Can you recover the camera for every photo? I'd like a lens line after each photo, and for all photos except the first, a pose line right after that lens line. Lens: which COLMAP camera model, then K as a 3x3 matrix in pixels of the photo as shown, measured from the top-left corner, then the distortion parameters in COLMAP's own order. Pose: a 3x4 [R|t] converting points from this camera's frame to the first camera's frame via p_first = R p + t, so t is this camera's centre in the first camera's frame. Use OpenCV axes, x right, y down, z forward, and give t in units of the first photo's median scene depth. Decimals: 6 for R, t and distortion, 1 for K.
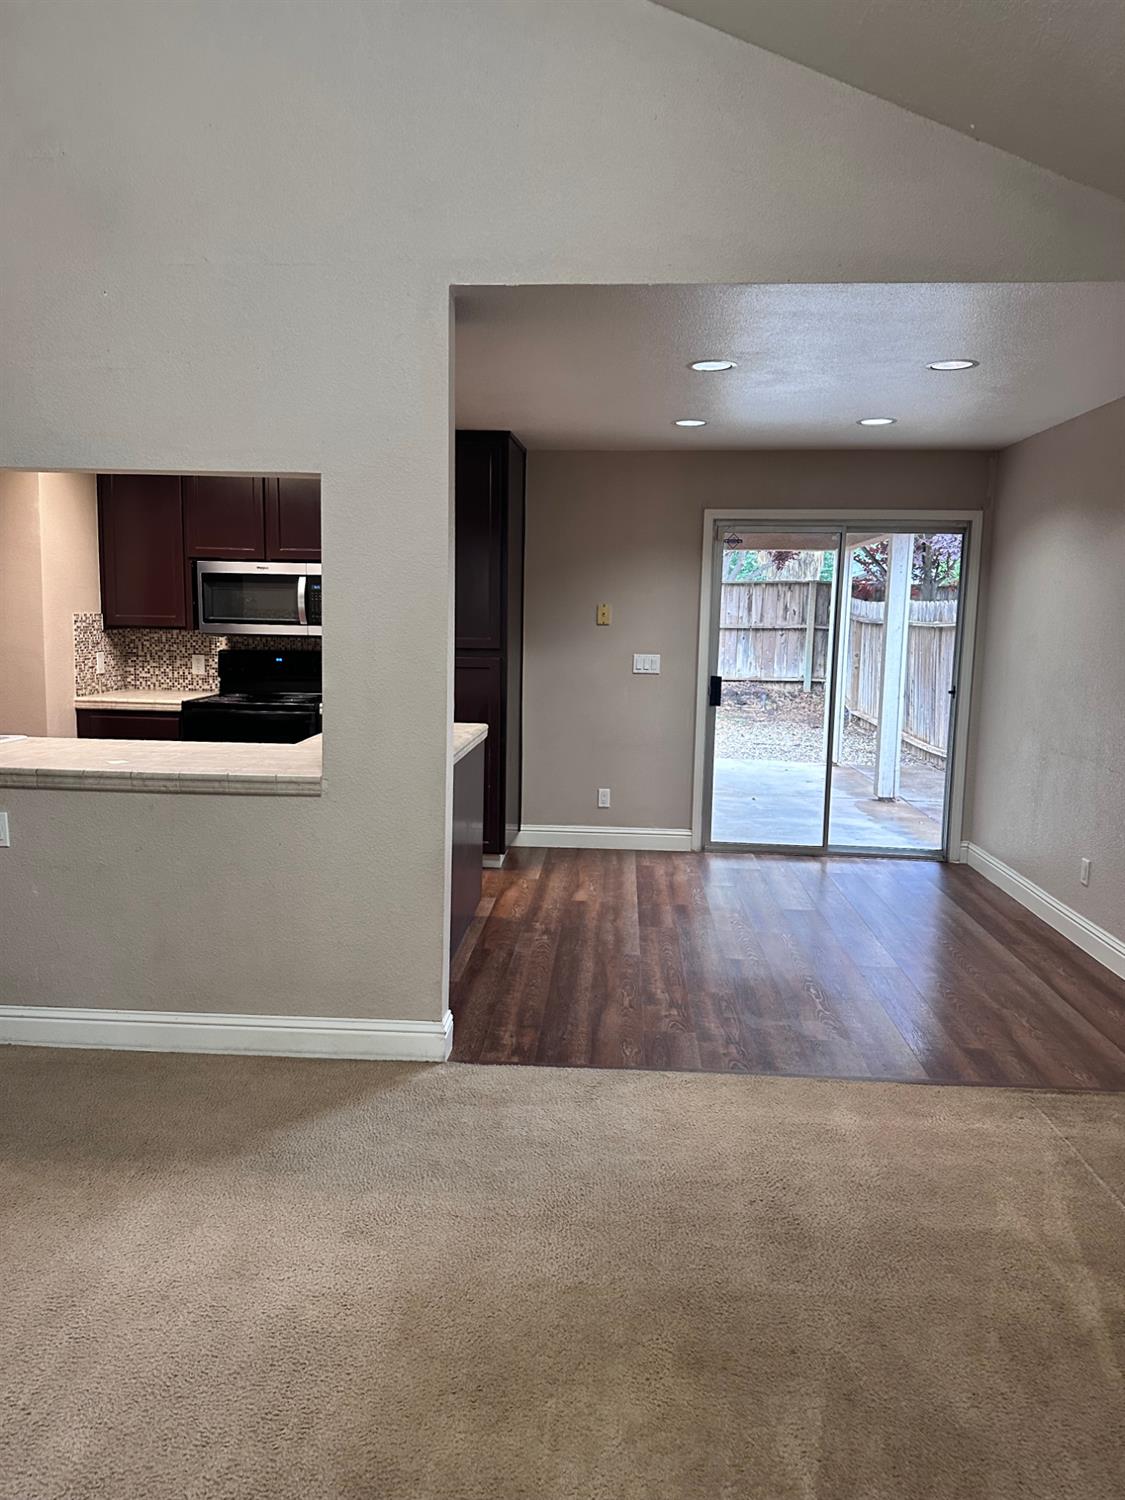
lens RADIAL K [[1060.6, 0, 562.5], [0, 1060.6, 750.0], [0, 0, 1]] dist [0.077392, -0.088436]
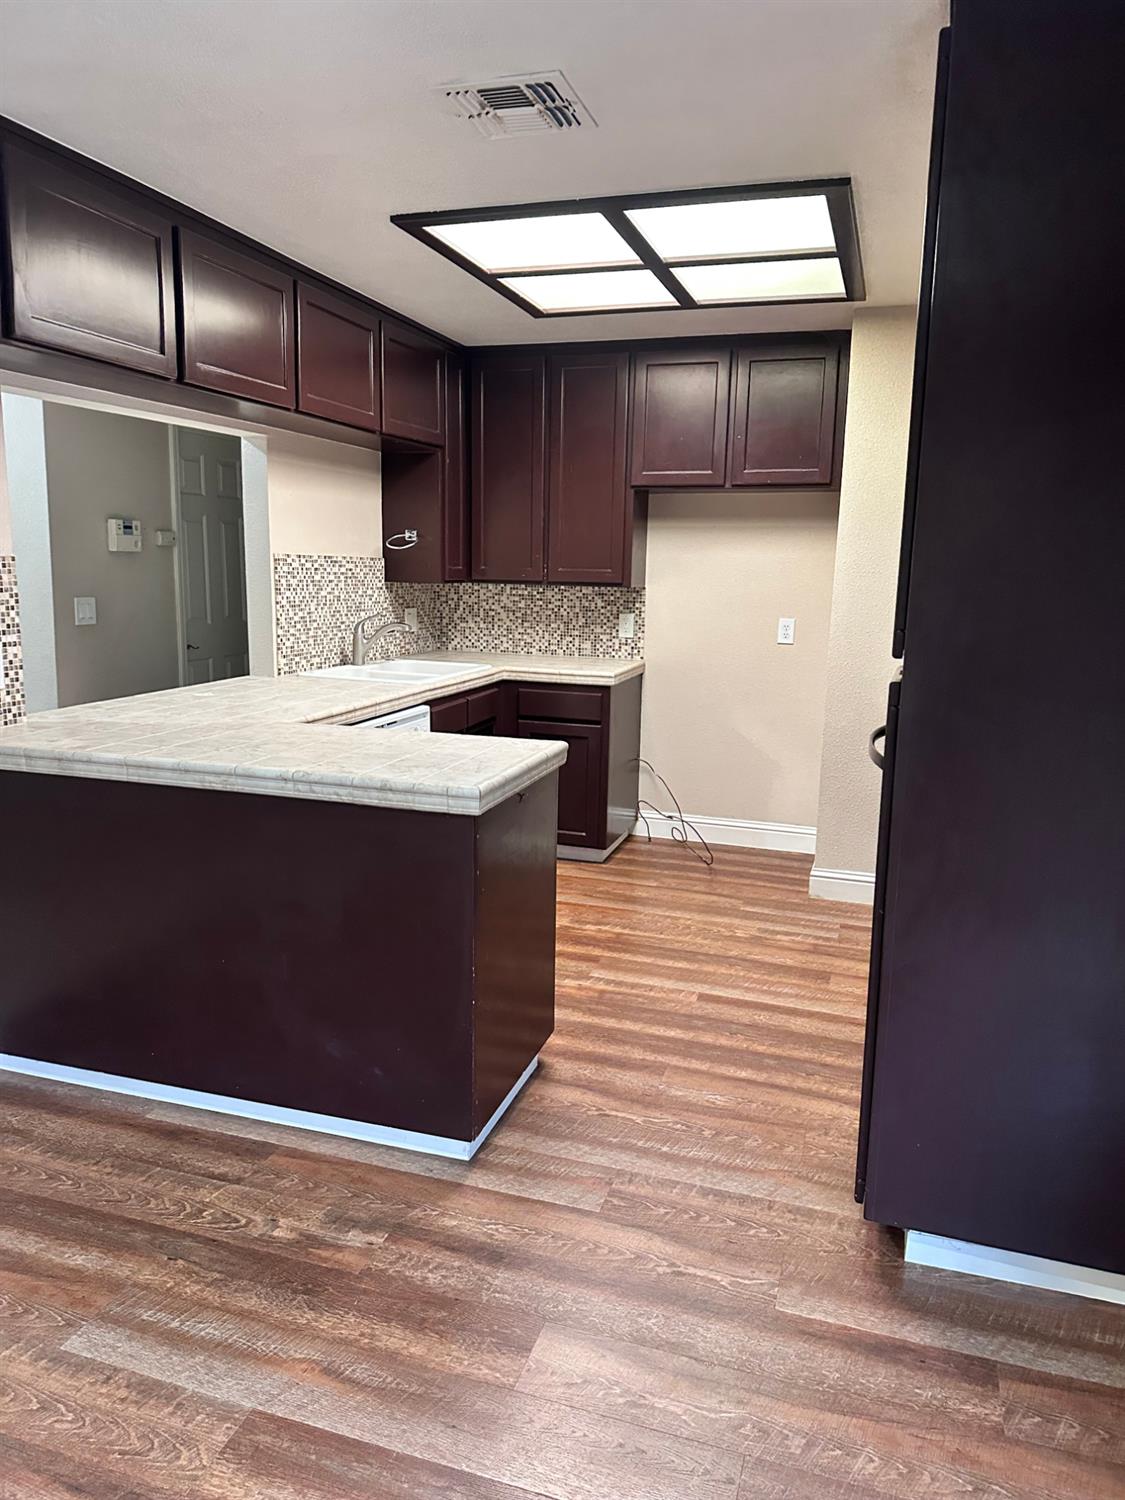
lens RADIAL K [[1060.6, 0, 562.5], [0, 1060.6, 750.0], [0, 0, 1]] dist [0.077392, -0.088436]
pose [[-0.255406, 0.147525, -0.955512, 0.371235], [-0.159822, 0.968252, 0.192212, -0.140760], [0.953533, 0.201804, -0.223720, 1.169889]]
